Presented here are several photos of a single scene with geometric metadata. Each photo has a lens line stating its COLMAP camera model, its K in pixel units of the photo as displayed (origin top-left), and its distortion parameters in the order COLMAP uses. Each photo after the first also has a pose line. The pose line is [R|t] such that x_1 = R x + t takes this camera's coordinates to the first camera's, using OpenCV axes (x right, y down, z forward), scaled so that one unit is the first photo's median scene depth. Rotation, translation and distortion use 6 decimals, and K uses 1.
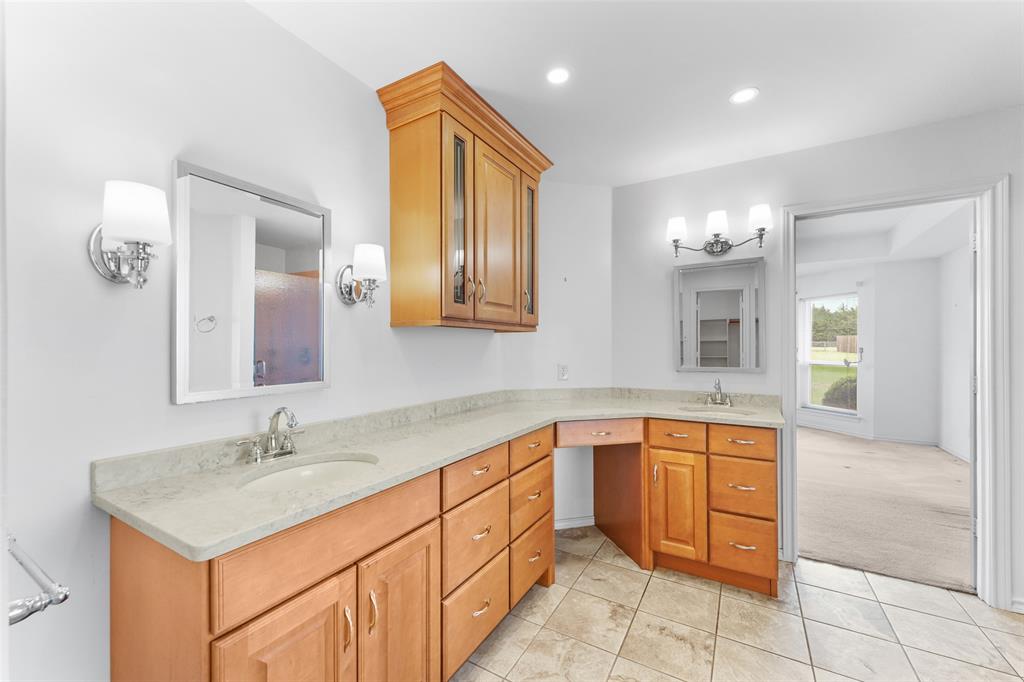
lens RADIAL K [[405.9, 0, 502.7], [0, 405.9, 343.9], [0, 0, 1]] dist [-0.000112, -0.000151]
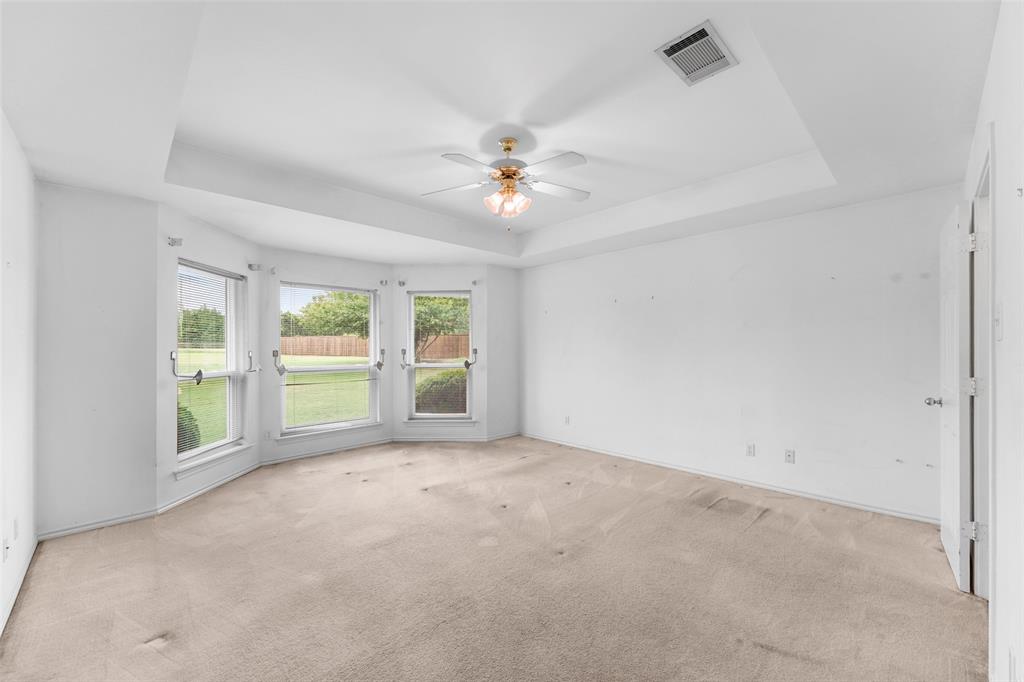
lens RADIAL K [[405.9, 0, 502.7], [0, 405.9, 343.9], [0, 0, 1]] dist [-0.000112, -0.000151]
pose [[0.266862, 0.005285, 0.963720, -0.082197], [-0.002028, 0.999986, -0.004922, 0.007468], [-0.963733, -0.000640, 0.266869, 1.685585]]
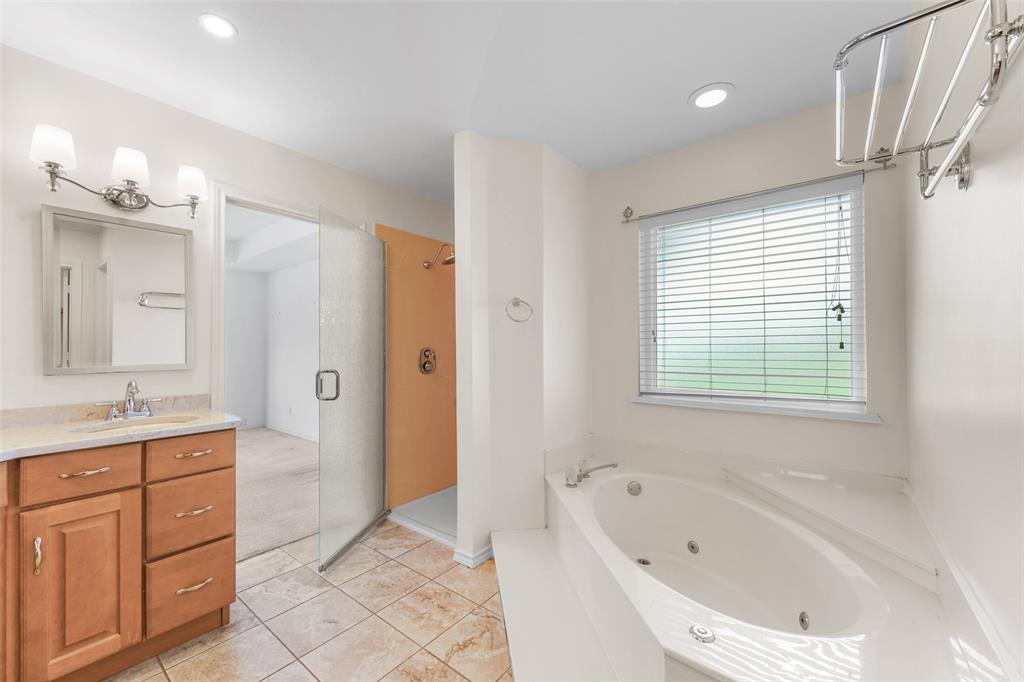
lens RADIAL K [[405.9, 0, 502.7], [0, 405.9, 343.9], [0, 0, 1]] dist [-0.000112, -0.000151]
pose [[0.137000, 0.009293, 0.990527, -0.107832], [0.000558, 0.999955, -0.009458, 0.030904], [-0.990571, 0.001848, 0.136989, 0.275053]]
